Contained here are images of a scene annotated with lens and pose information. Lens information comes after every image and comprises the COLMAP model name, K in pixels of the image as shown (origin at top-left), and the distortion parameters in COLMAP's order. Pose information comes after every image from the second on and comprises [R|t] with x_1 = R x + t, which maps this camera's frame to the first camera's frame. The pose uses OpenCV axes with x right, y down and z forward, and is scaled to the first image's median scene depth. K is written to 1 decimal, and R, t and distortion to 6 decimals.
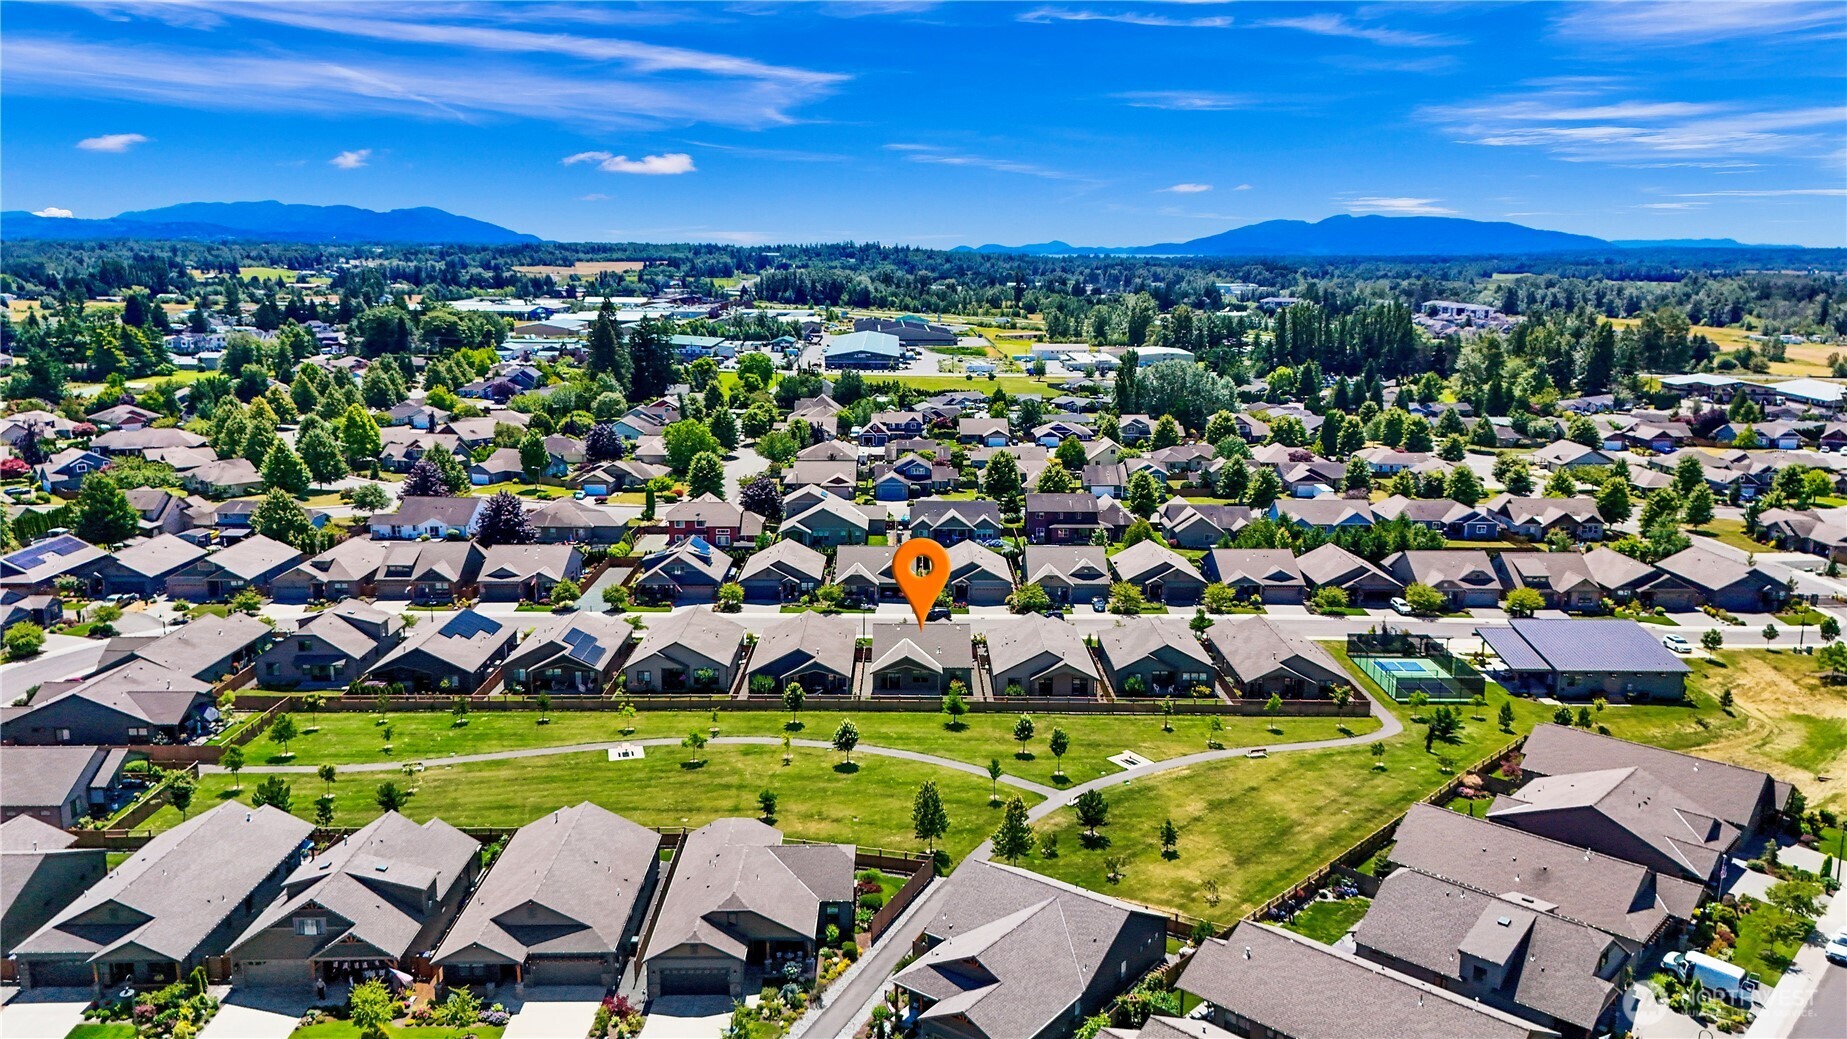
lens RADIAL K [[1309.0, 0, 921.4], [0, 1309.0, 515.7], [0, 0, 1]] dist [-0.011501, -0.005991]
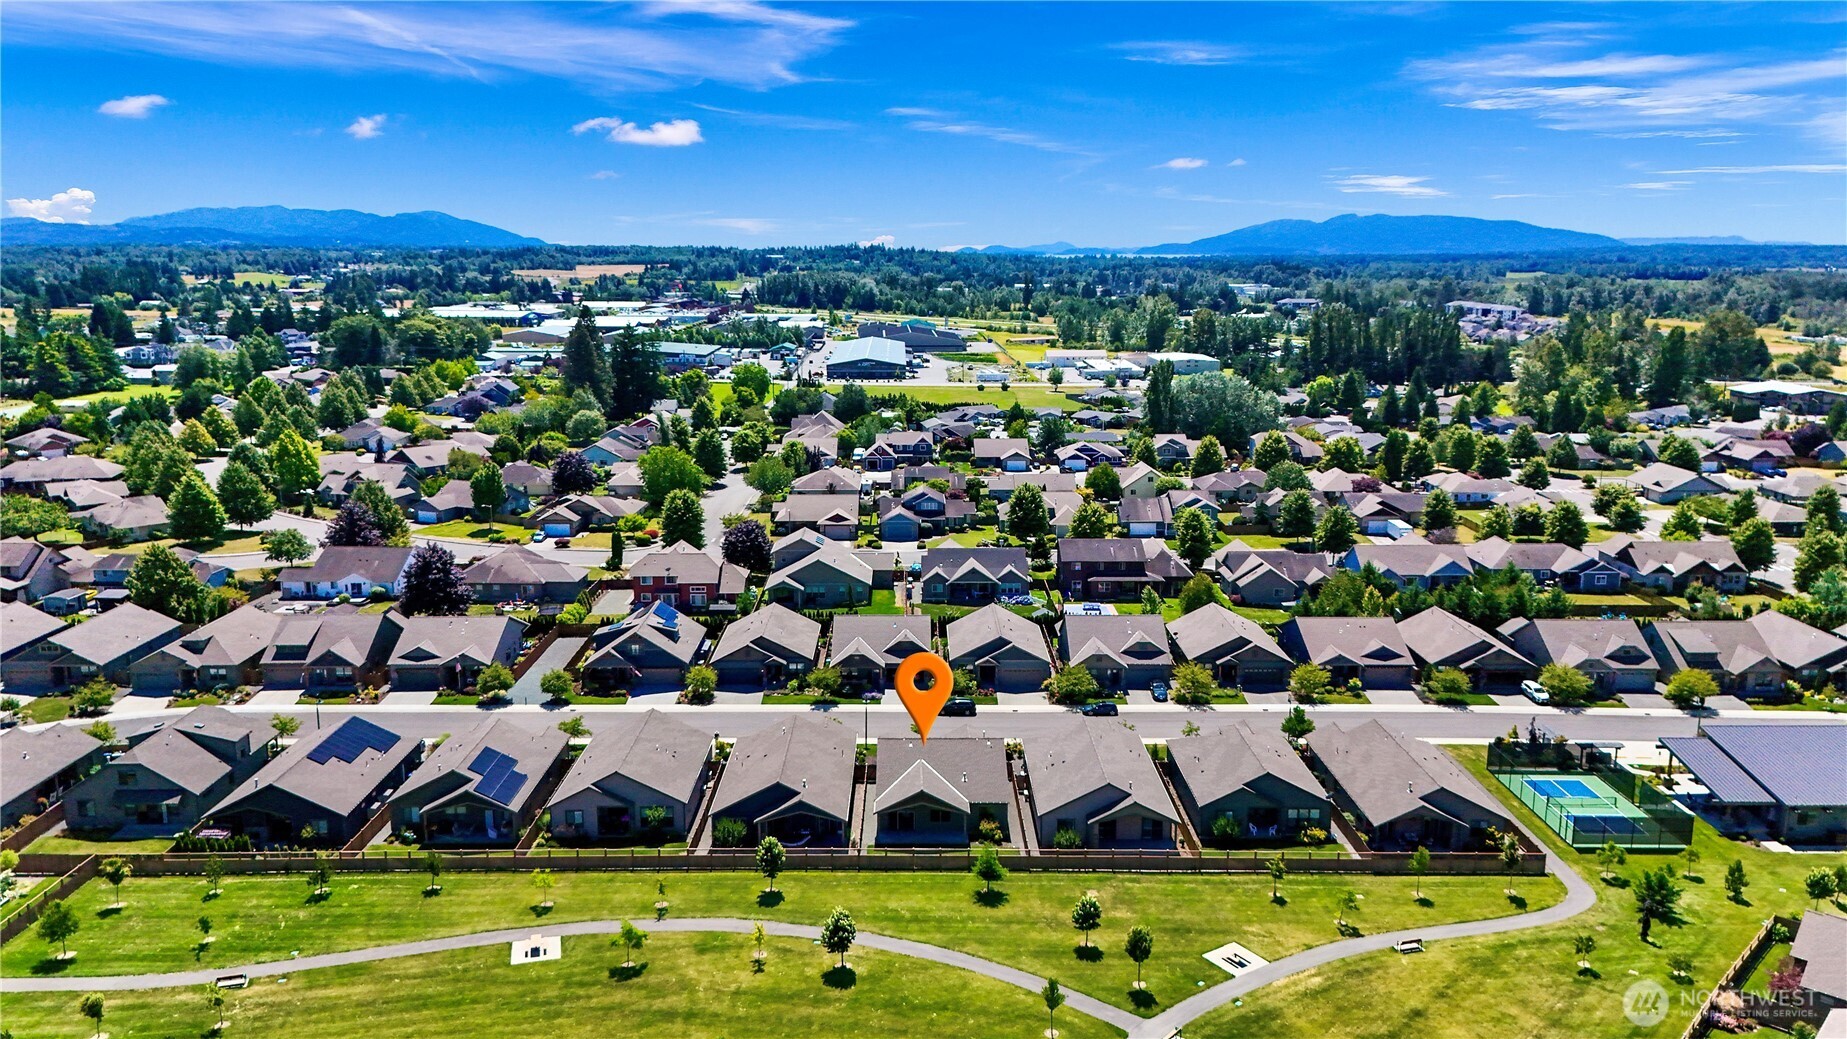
lens RADIAL K [[1309.0, 0, 926.5], [0, 1309.0, 522.6], [0, 0, 1]] dist [-0.011501, -0.005991]
pose [[0.999987, -0.004950, -0.000831, -0.004558], [0.004954, 0.999980, 0.004006, -0.030496], [0.000811, -0.004010, 0.999992, 0.152018]]
